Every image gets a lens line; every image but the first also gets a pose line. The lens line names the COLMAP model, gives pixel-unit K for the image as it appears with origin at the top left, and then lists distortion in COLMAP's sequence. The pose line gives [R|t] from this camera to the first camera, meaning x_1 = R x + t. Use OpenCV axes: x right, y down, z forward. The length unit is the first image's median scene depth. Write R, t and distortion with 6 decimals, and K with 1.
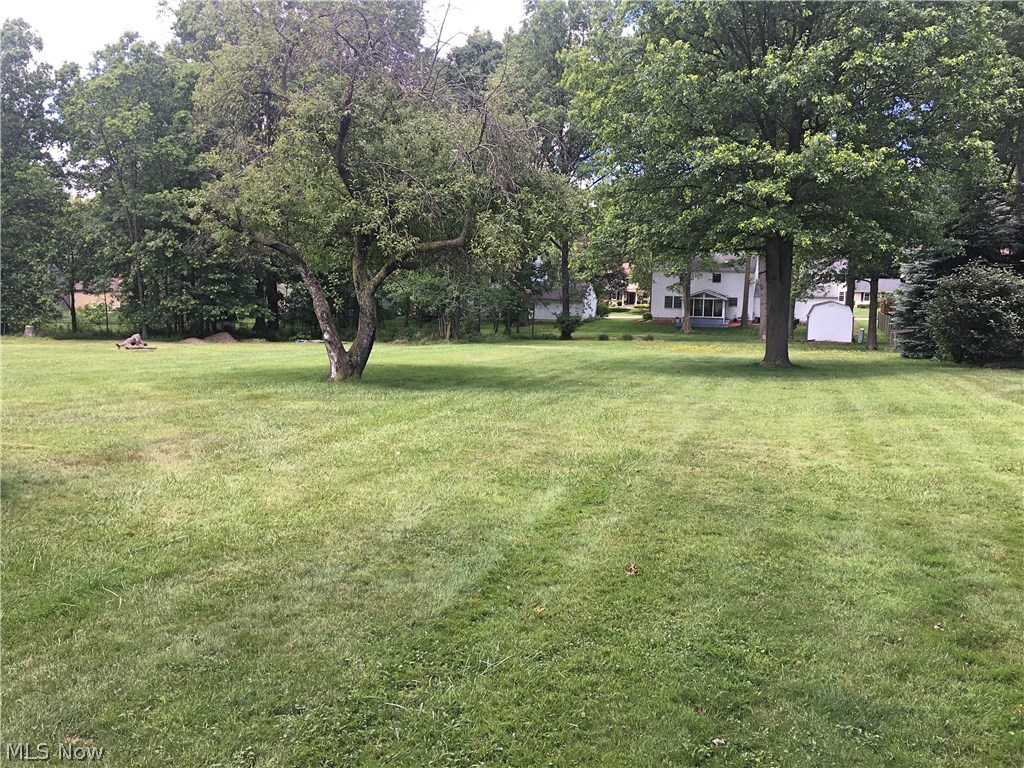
lens RADIAL K [[865.0, 0, 512.0], [0, 865.0, 384.0], [0, 0, 1]] dist [0.057029, -0.124353]
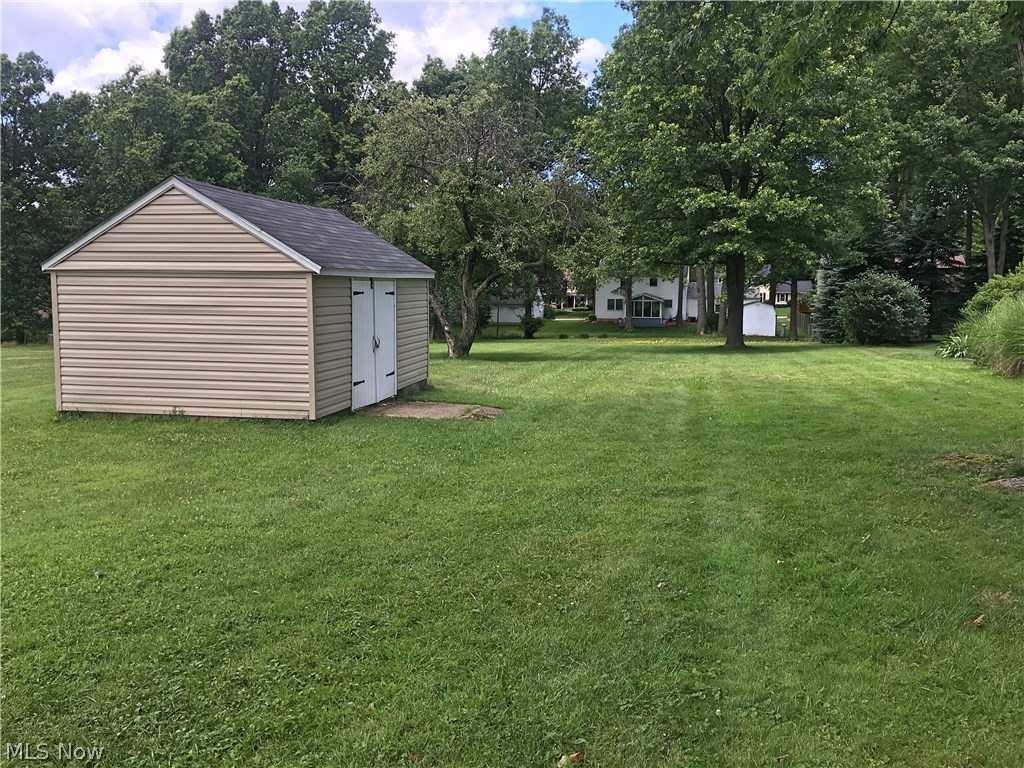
lens RADIAL K [[859.5, 0, 512.0], [0, 859.5, 384.0], [0, 0, 1]] dist [0.001734, -0.011969]
pose [[0.996229, -0.023472, 0.083527, -0.126885], [0.023910, 0.999705, -0.004257, 0.026815], [-0.083403, 0.006238, 0.996496, -0.254796]]
